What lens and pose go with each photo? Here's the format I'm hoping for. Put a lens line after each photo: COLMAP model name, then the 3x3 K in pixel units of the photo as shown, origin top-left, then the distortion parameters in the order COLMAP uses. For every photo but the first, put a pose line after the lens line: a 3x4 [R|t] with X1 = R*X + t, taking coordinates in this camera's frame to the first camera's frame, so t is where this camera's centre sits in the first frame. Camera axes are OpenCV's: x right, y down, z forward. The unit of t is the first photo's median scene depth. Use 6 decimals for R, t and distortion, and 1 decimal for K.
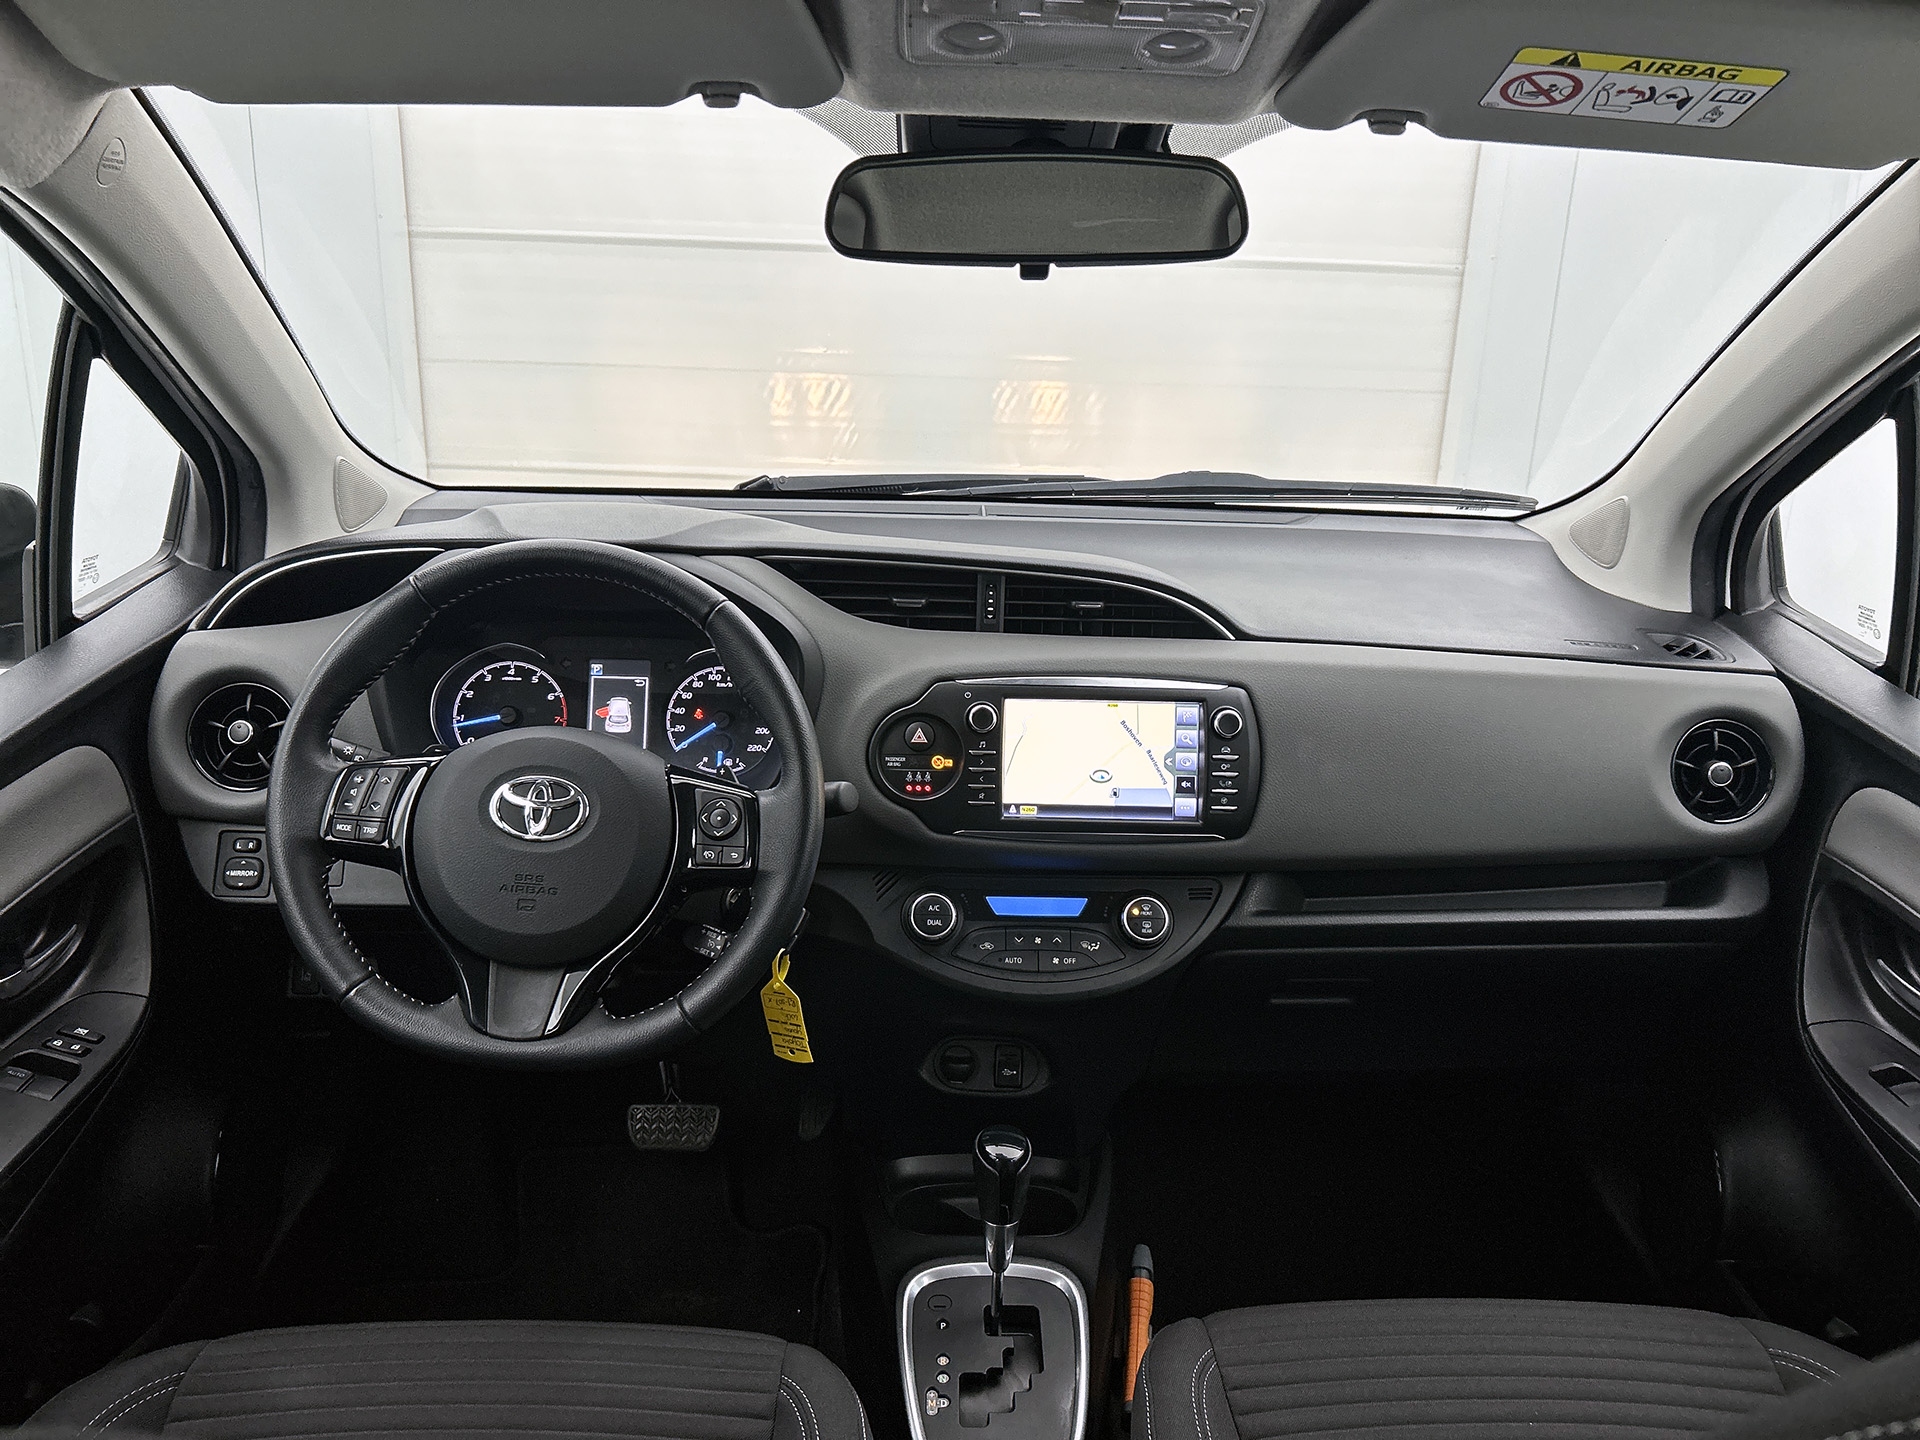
lens RADIAL K [[1468.5, 0, 971.0], [0, 1468.5, 744.3], [0, 0, 1]] dist [0.031429, -0.043840]
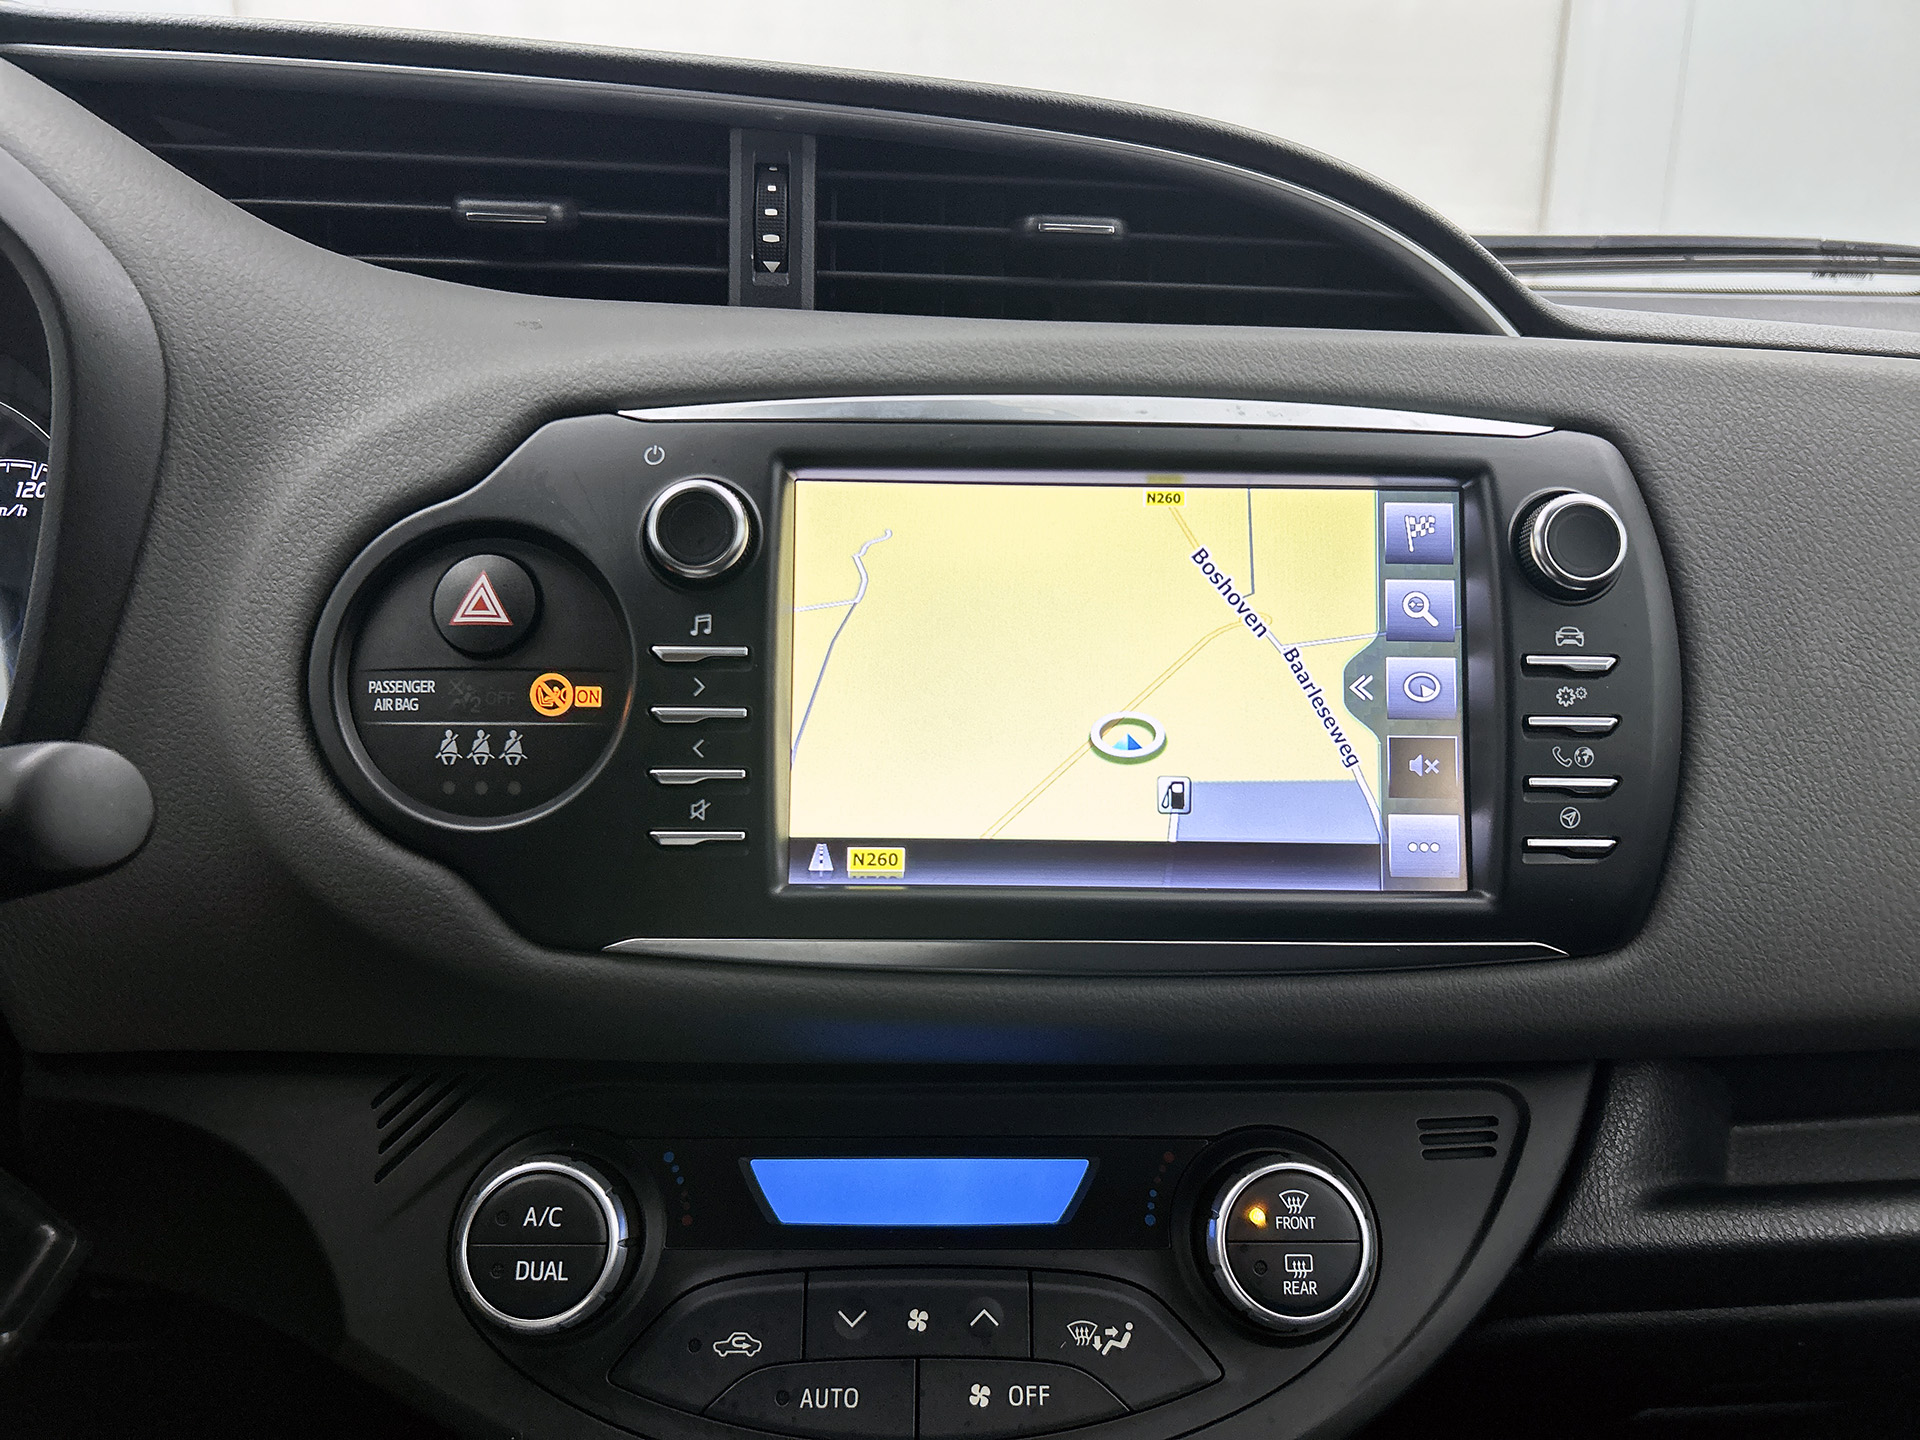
lens RADIAL K [[1468.5, 0, 972.4], [0, 1468.5, 727.9], [0, 0, 1]] dist [0.031429, -0.043840]
pose [[0.999932, -0.011641, 0.000318, 0.057310], [0.011630, 0.996805, -0.079020, 0.041122], [0.000603, 0.079018, 0.996873, 0.702370]]
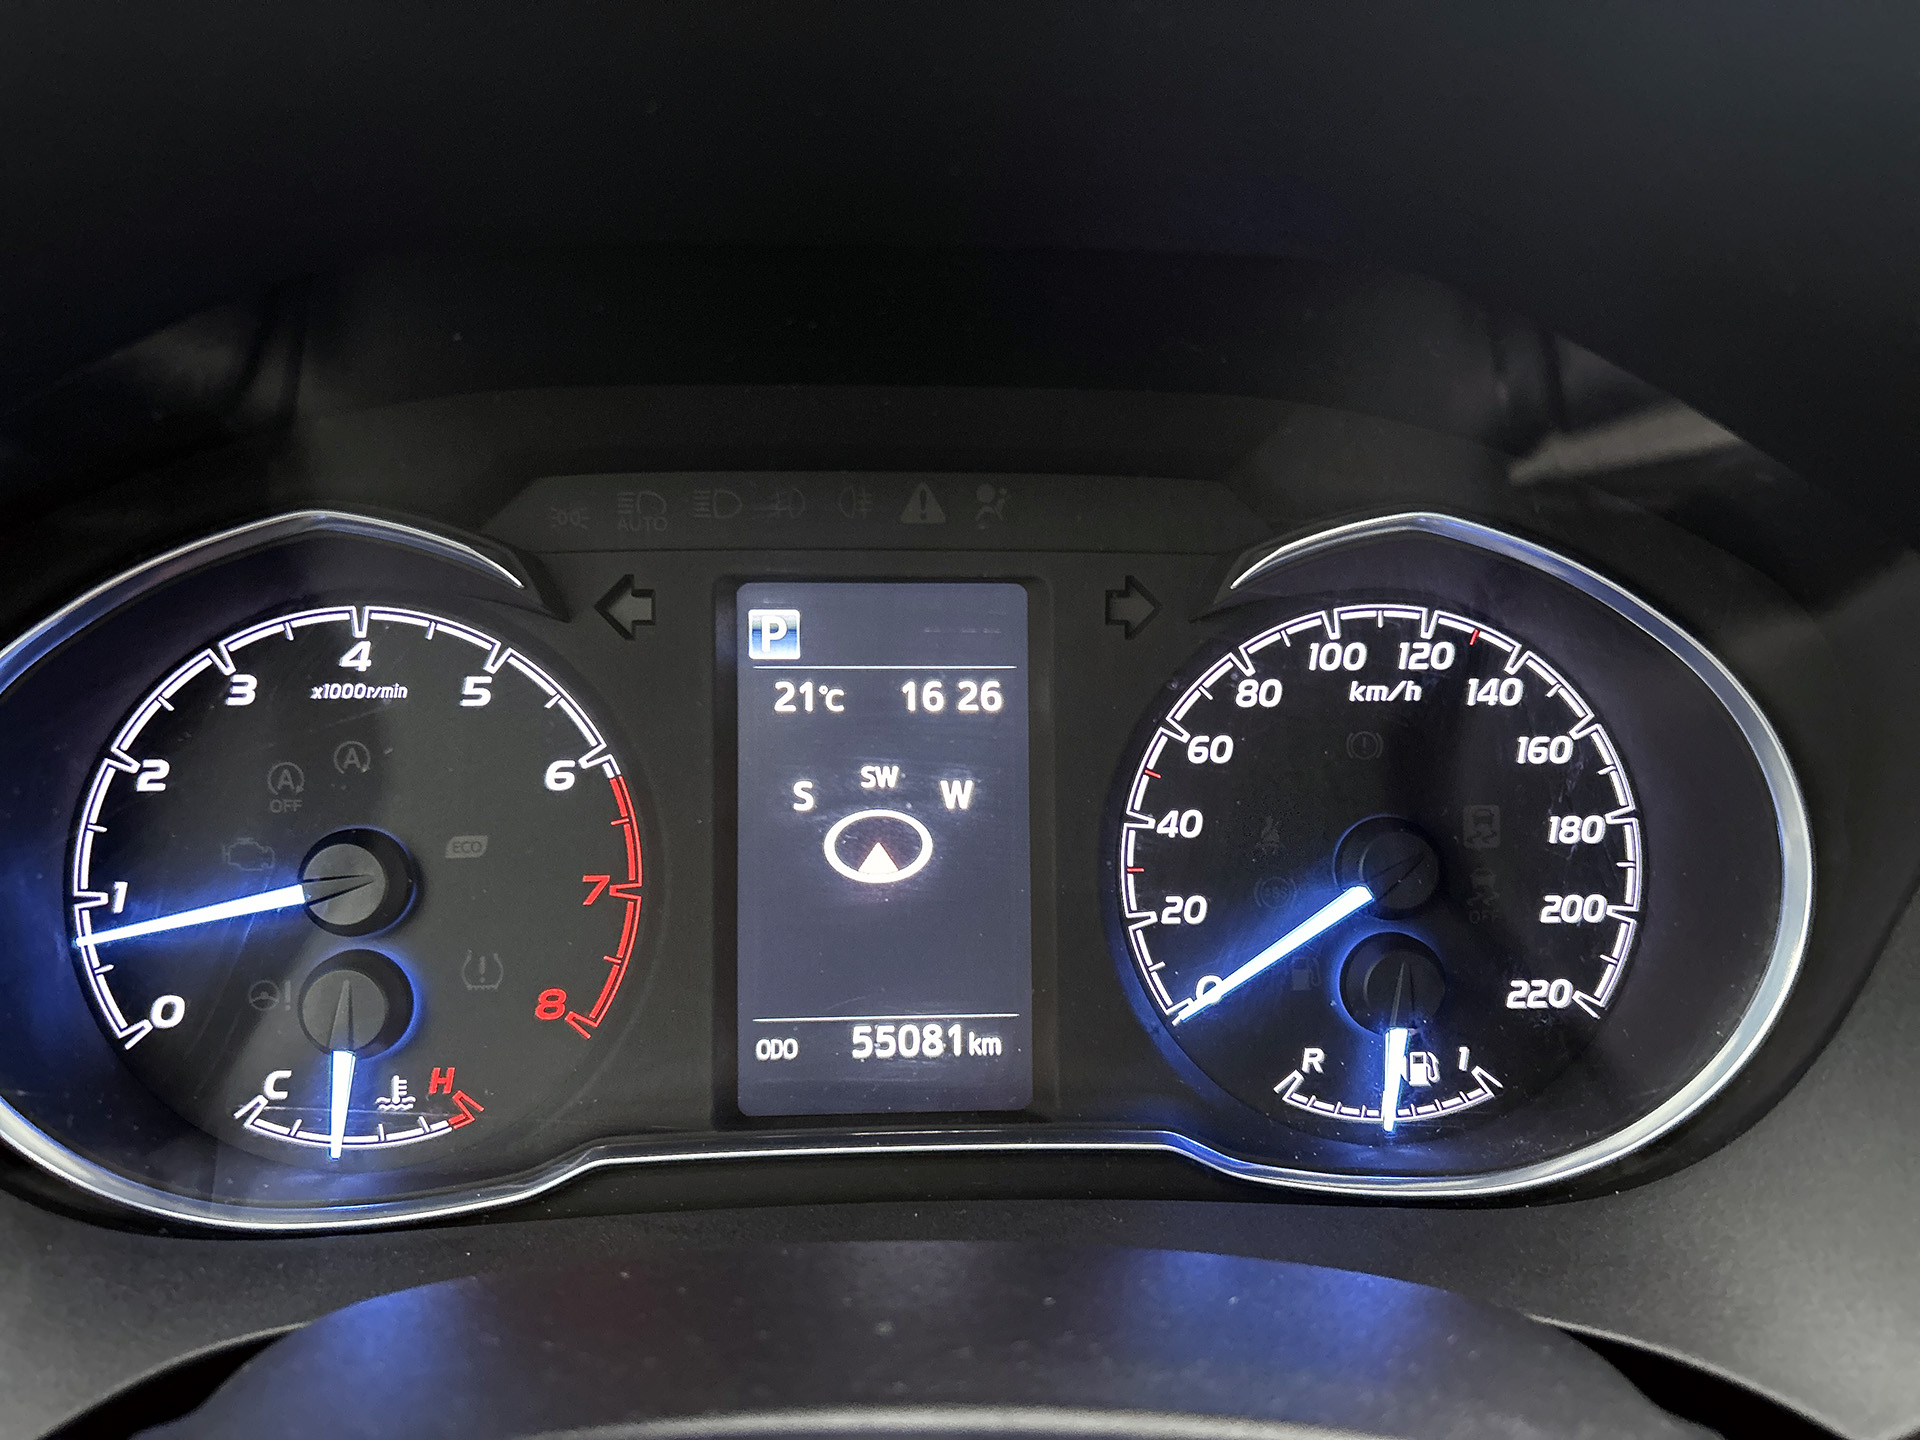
lens RADIAL K [[1468.5, 0, 1050.7], [0, 1468.5, 774.2], [0, 0, 1]] dist [0.031429, -0.043840]
pose [[0.999669, -0.024233, 0.008598, -0.230115], [0.023448, 0.996358, 0.081985, -0.049809], [-0.010554, -0.081756, 0.996596, 0.836113]]
